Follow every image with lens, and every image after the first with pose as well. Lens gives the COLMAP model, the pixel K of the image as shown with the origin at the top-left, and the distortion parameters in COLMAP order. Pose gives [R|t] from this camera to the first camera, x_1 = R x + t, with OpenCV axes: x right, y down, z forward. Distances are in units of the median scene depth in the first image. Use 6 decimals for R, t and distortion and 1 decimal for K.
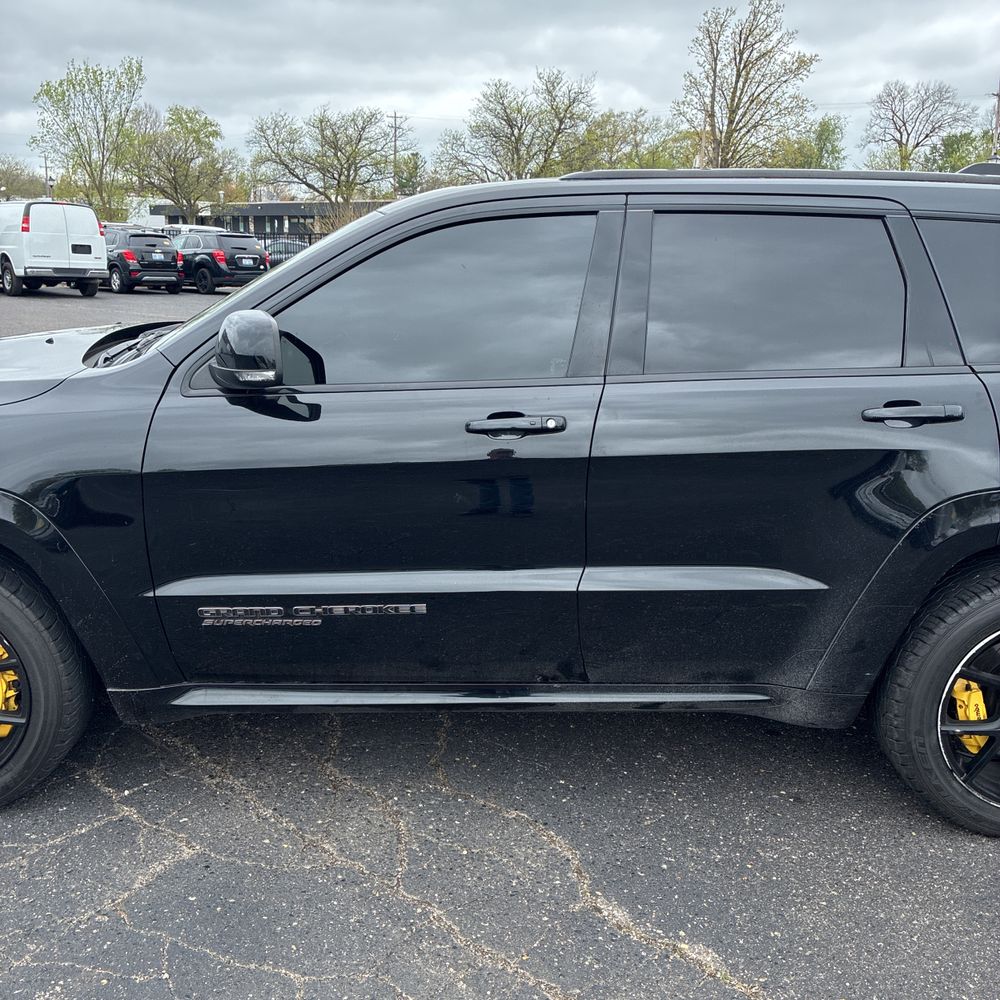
lens RADIAL K [[1010.0, 0, 496.5], [0, 1010.0, 491.1], [0, 0, 1]] dist [0.024267, 0.000000]
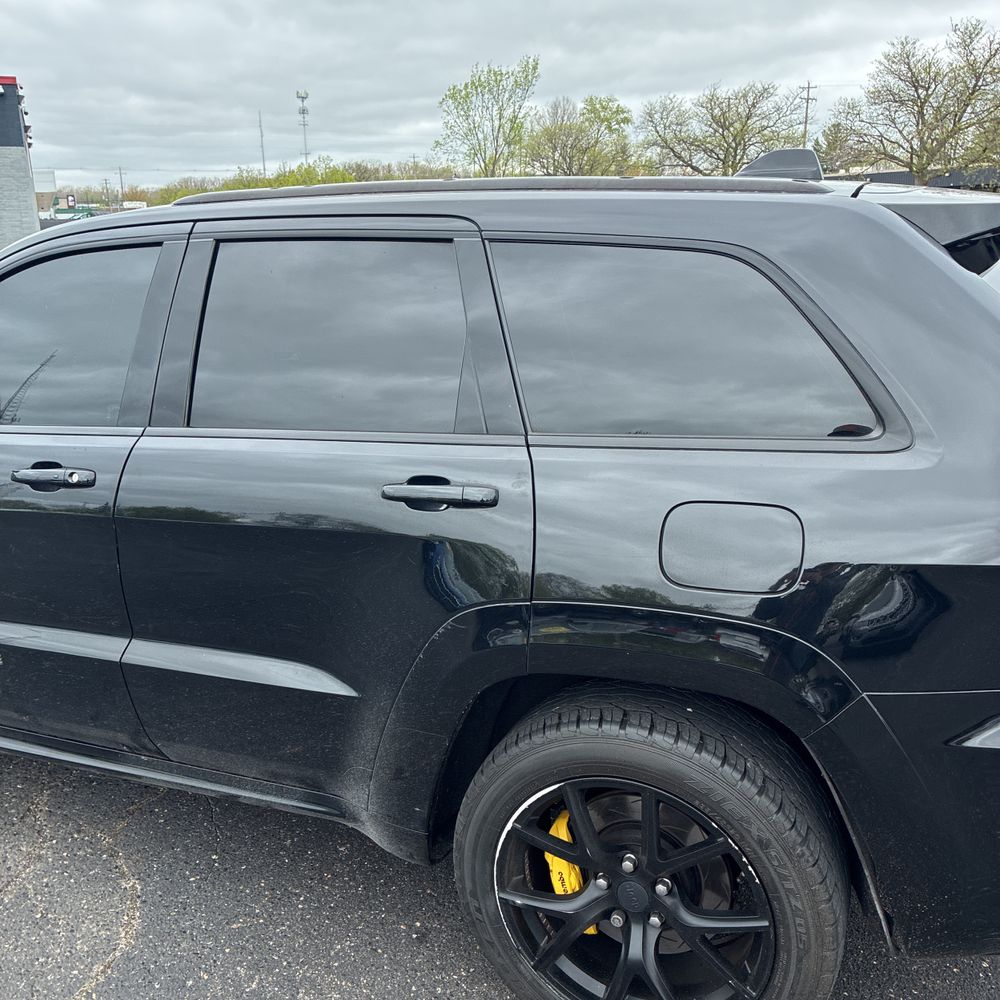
lens RADIAL K [[1010.0, 0, 488.8], [0, 1010.0, 490.8], [0, 0, 1]] dist [0.024267, 0.000000]
pose [[0.920954, 0.066872, -0.383891, 0.685334], [-0.060402, 0.997756, 0.028899, -0.095182], [0.384962, -0.003427, 0.922926, 0.269085]]
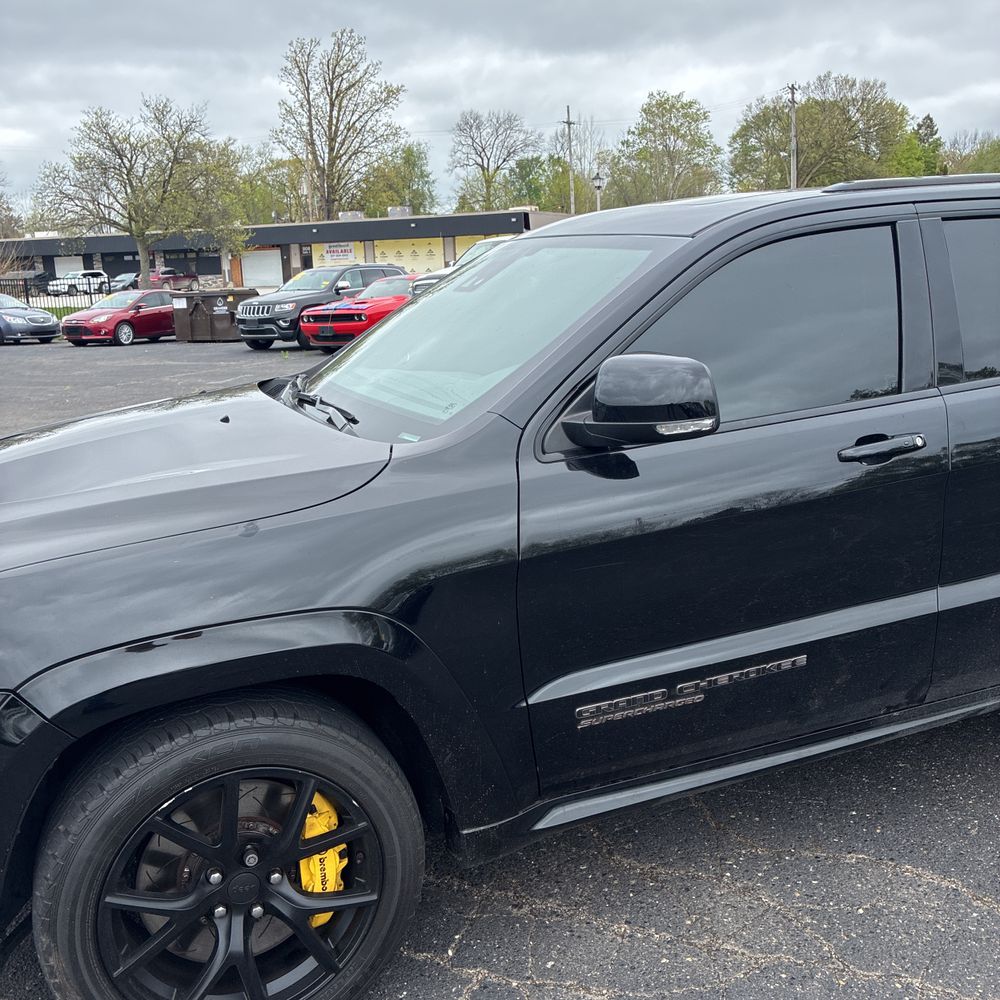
lens RADIAL K [[1010.0, 0, 484.7], [0, 1010.0, 495.6], [0, 0, 1]] dist [0.024267, 0.000000]
pose [[0.931592, -0.135192, 0.337431, -0.599458], [0.142249, 0.989823, 0.003845, -0.071821], [-0.334517, 0.044418, 0.941343, 0.213847]]
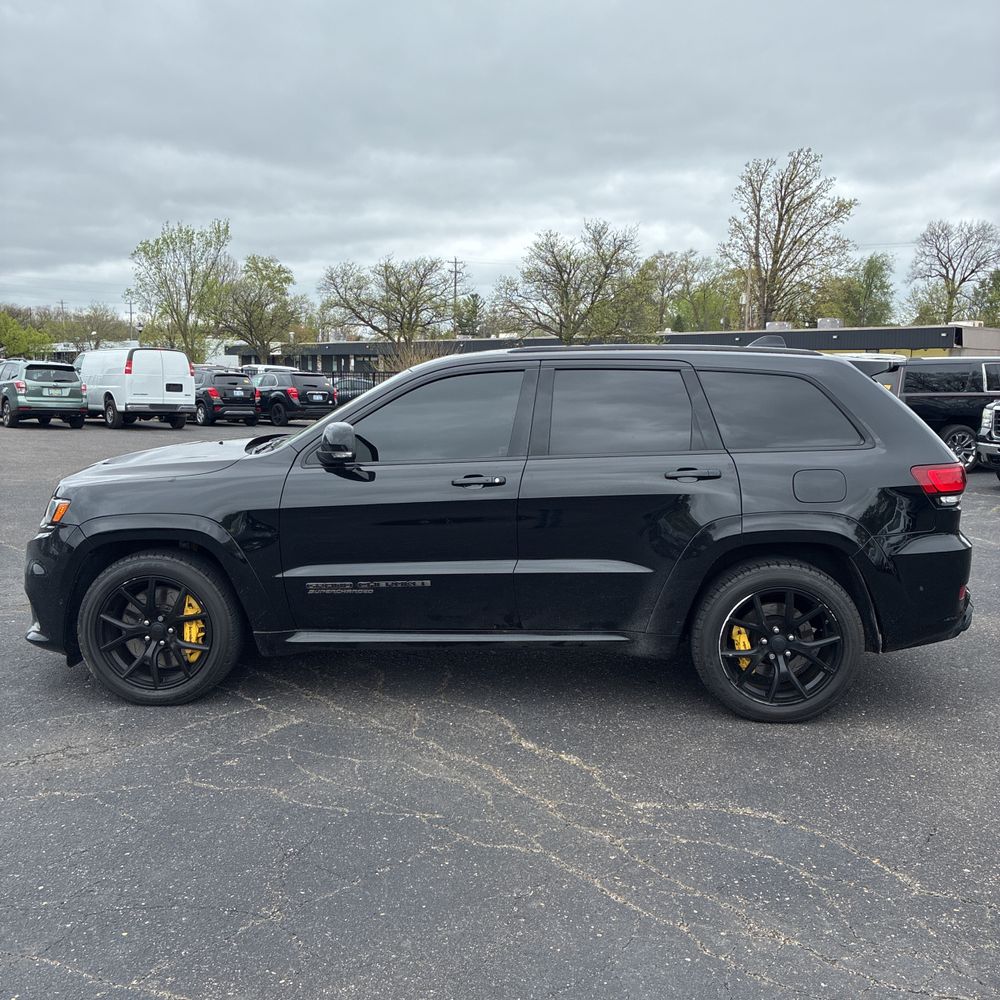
lens RADIAL K [[1010.0, 0, 496.7], [0, 1010.0, 492.3], [0, 0, 1]] dist [0.024267, 0.000000]
pose [[0.998335, -0.003423, -0.057578, 0.146431], [-0.003888, 0.991974, -0.126380, 0.173687], [0.057549, 0.126394, 0.990309, -0.768268]]
